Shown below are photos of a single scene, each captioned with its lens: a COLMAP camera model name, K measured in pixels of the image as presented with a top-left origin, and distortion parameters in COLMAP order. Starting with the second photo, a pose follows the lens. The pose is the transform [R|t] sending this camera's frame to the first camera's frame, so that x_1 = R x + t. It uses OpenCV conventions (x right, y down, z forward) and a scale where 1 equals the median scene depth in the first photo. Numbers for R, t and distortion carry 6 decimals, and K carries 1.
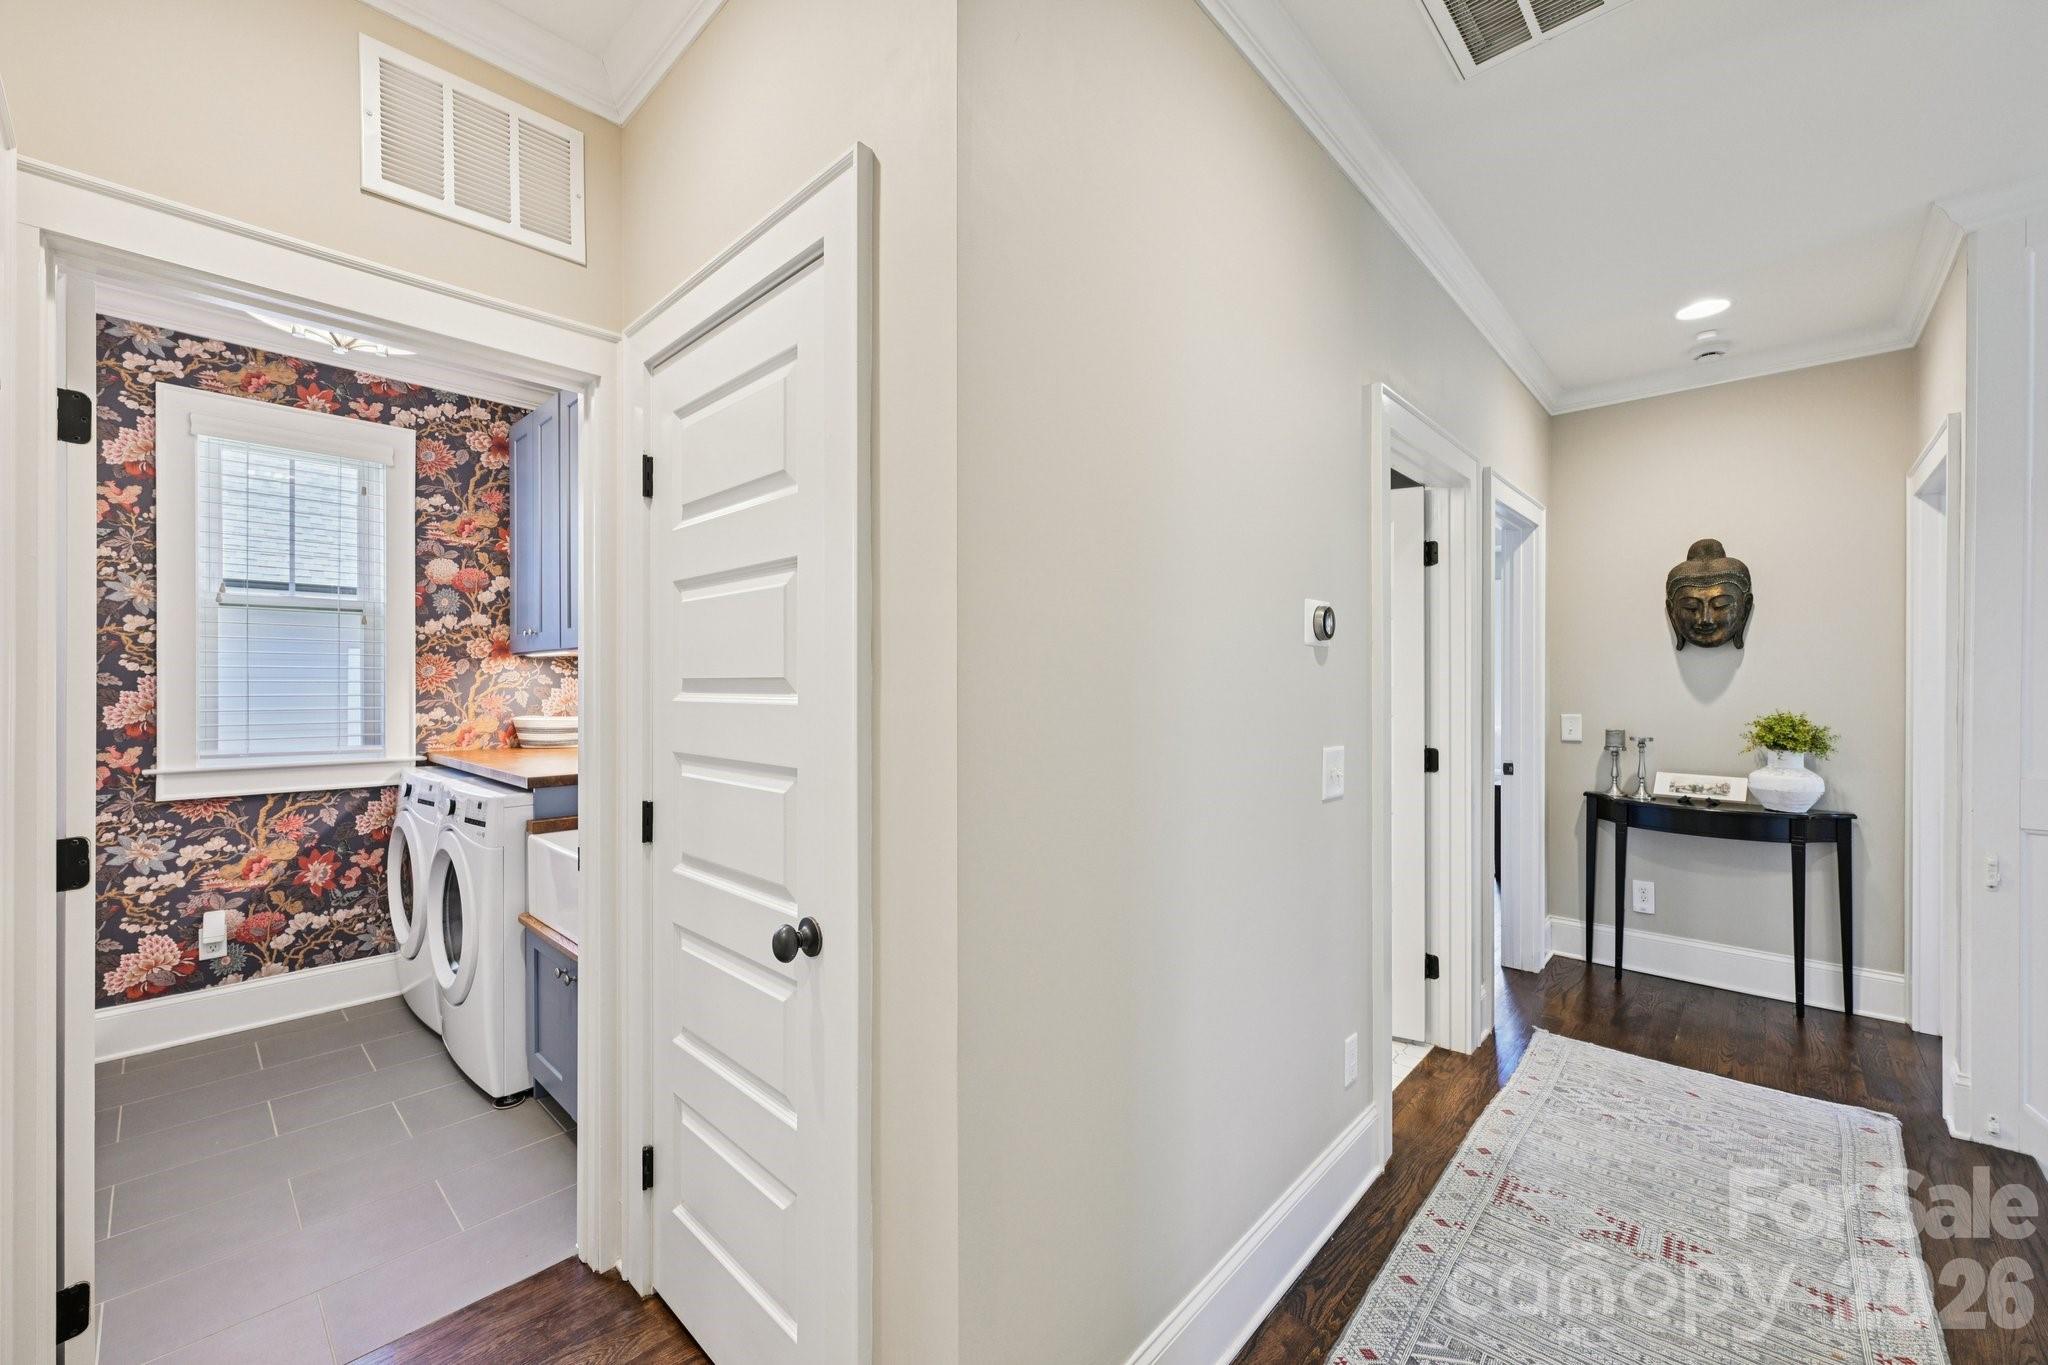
lens RADIAL K [[812.8, 0, 1023.4], [0, 812.8, 683.3], [0, 0, 1]] dist [0.001940, 0.000233]
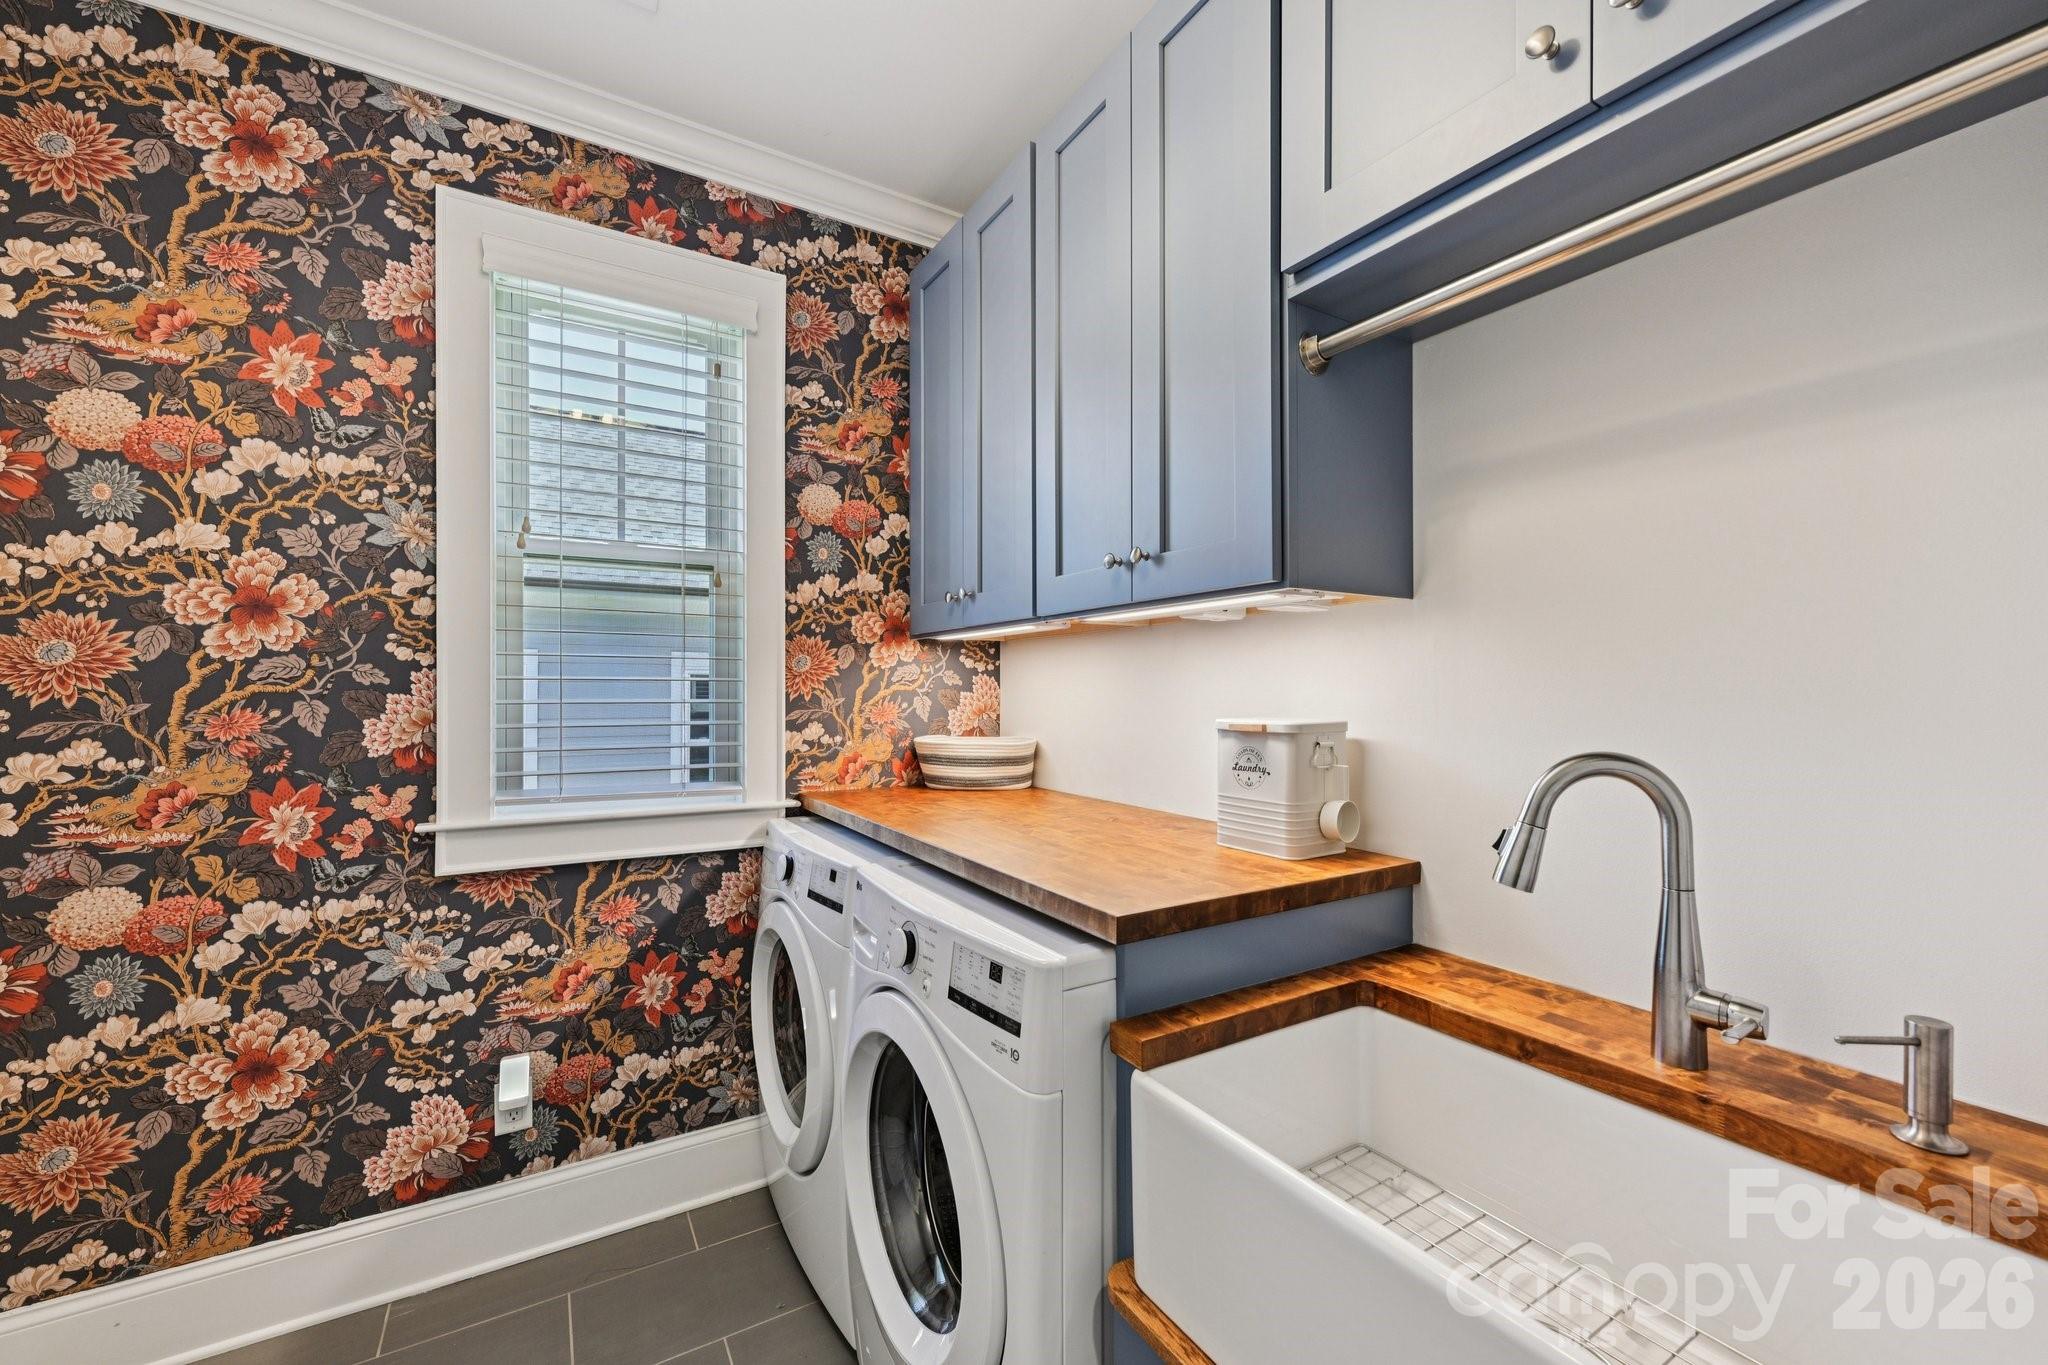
lens RADIAL K [[812.8, 0, 1024.3], [0, 812.8, 689.8], [0, 0, 1]] dist [0.001940, 0.000233]
pose [[0.964168, 0.002708, -0.265280, -0.460848], [-0.002167, 0.999995, 0.002333, 0.003658], [0.265285, -0.001674, 0.964169, 0.509790]]
